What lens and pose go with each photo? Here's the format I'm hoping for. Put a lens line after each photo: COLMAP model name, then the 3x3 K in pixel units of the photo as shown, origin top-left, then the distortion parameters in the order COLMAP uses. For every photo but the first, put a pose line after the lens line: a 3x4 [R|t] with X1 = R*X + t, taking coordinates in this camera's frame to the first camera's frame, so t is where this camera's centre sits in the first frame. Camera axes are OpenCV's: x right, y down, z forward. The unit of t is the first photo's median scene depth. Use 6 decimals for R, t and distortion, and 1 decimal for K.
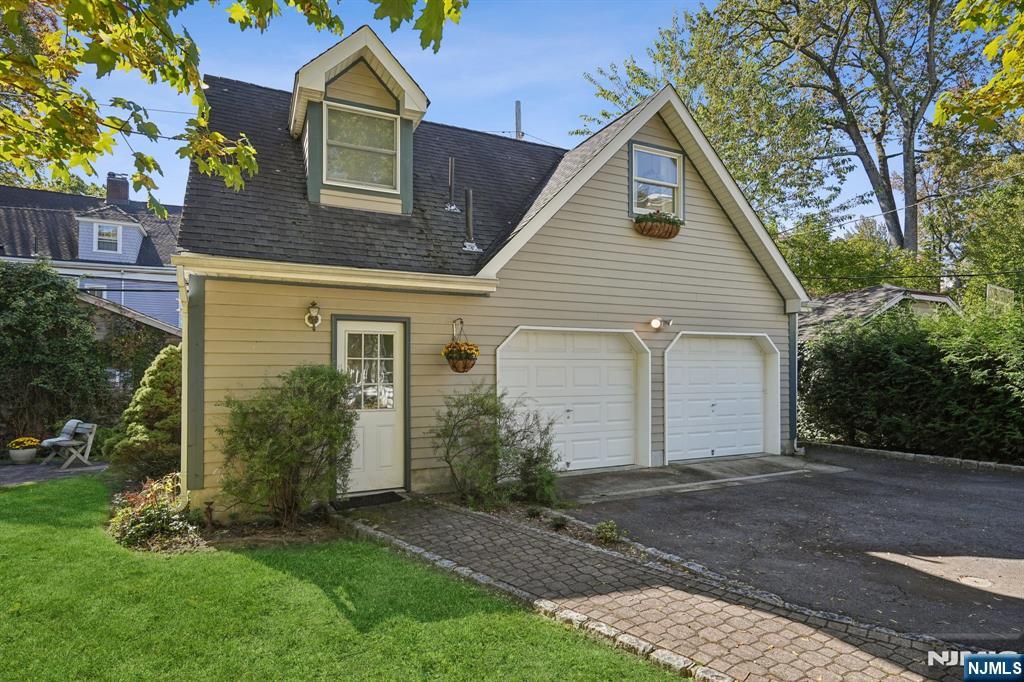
lens RADIAL K [[569.2, 0, 512.3], [0, 569.2, 382.2], [0, 0, 1]] dist [0.023163, 0.000163]
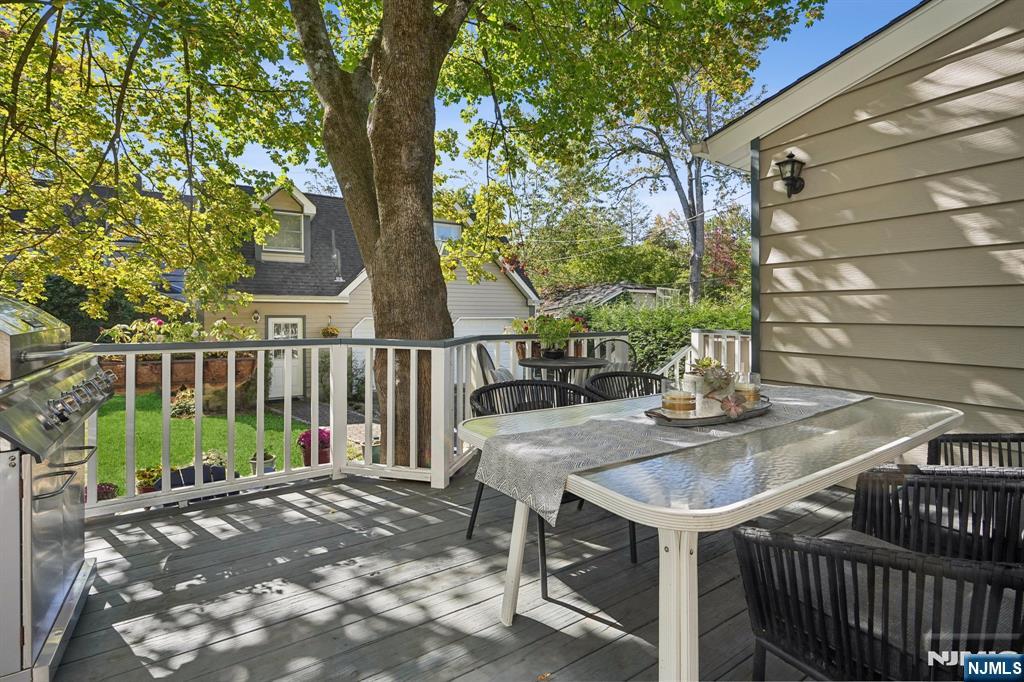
lens RADIAL K [[479.9, 0, 512.0], [0, 479.9, 341.0], [0, 0, 1]] dist [-0.000660, -0.000062]
pose [[0.995359, 0.005265, 0.096085, 0.380192], [-0.007957, 0.999586, 0.027652, -0.068599], [-0.095899, -0.028288, 0.994989, -0.779373]]
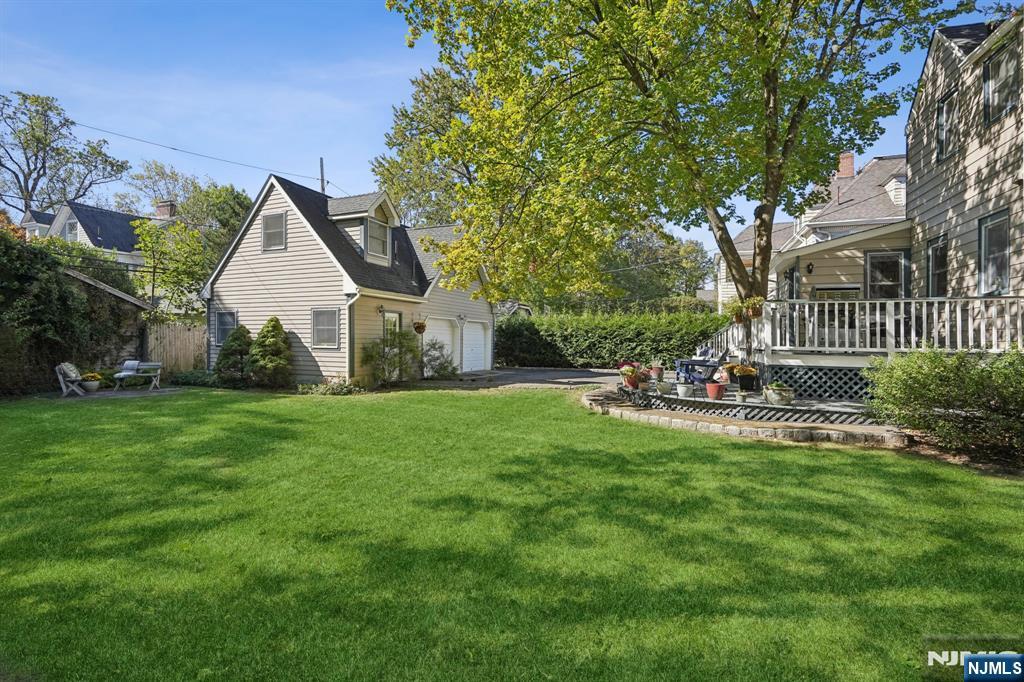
lens RADIAL K [[479.9, 0, 512.0], [0, 479.9, 341.0], [0, 0, 1]] dist [-0.000660, -0.000062]
pose [[0.742192, 0.010212, 0.670109, -1.135683], [-0.002883, 0.999923, -0.012046, 0.033915], [-0.670181, 0.007008, 0.742165, -0.803857]]
